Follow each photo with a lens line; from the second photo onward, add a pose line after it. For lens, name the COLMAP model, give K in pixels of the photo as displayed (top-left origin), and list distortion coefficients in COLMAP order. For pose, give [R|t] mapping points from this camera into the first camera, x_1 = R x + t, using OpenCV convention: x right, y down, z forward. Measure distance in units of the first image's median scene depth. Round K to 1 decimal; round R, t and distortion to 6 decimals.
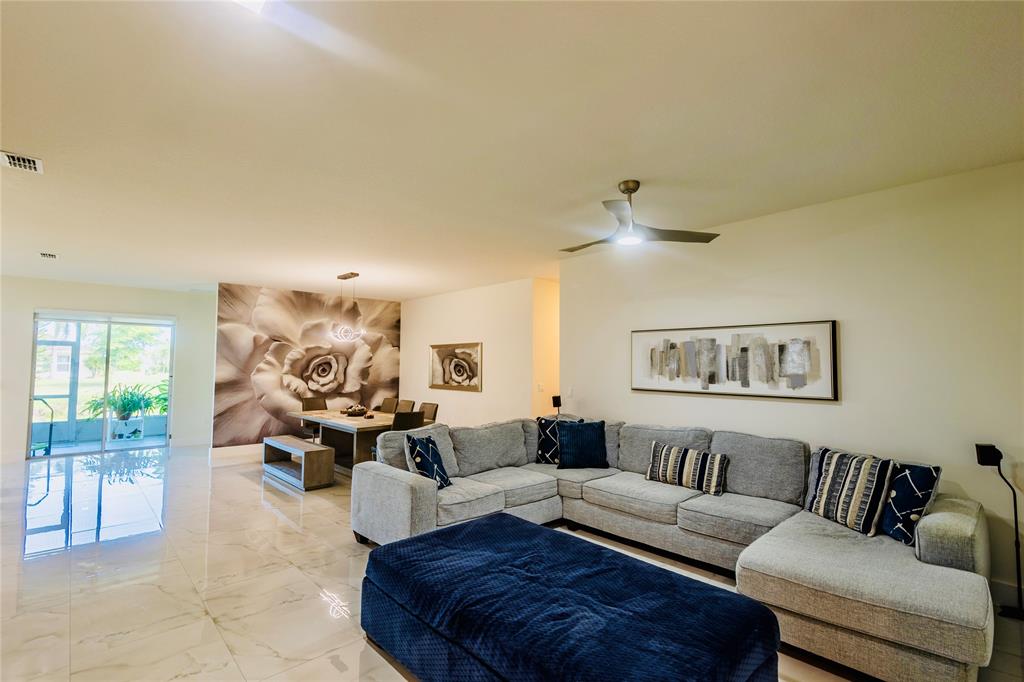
lens RADIAL K [[462.8, 0, 508.3], [0, 462.8, 345.3], [0, 0, 1]] dist [0.007933, -0.003229]
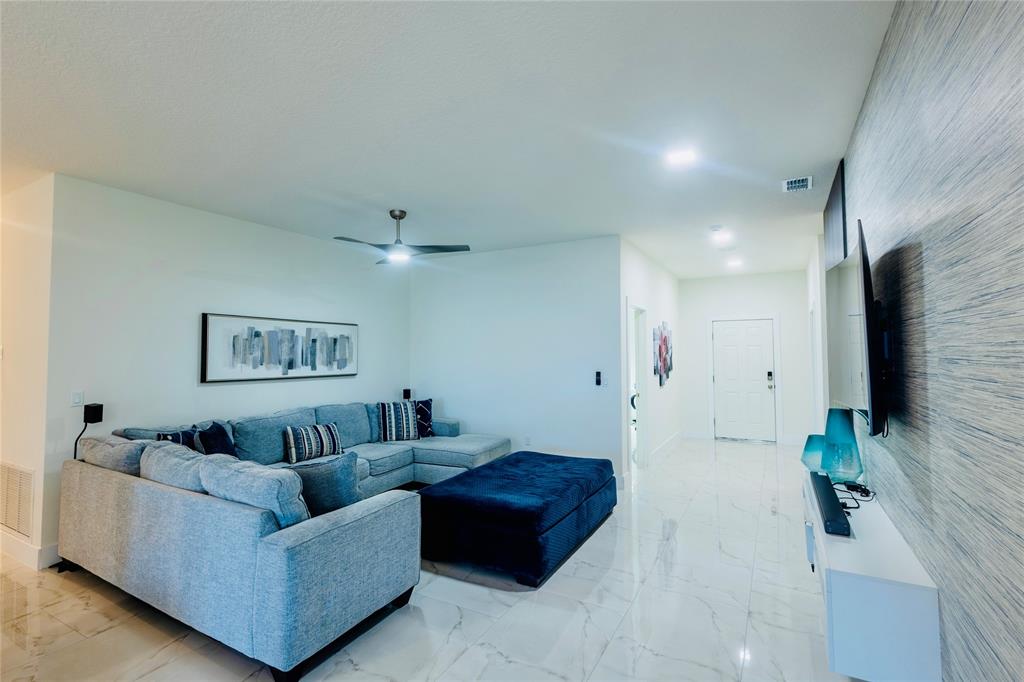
lens RADIAL K [[462.8, 0, 508.4], [0, 462.8, 337.0], [0, 0, 1]] dist [0.007933, -0.003229]
pose [[-0.293127, 0.029087, 0.955631, -0.808206], [-0.041584, 0.998203, -0.043139, 0.030214], [-0.955169, -0.052384, -0.291390, 0.821407]]
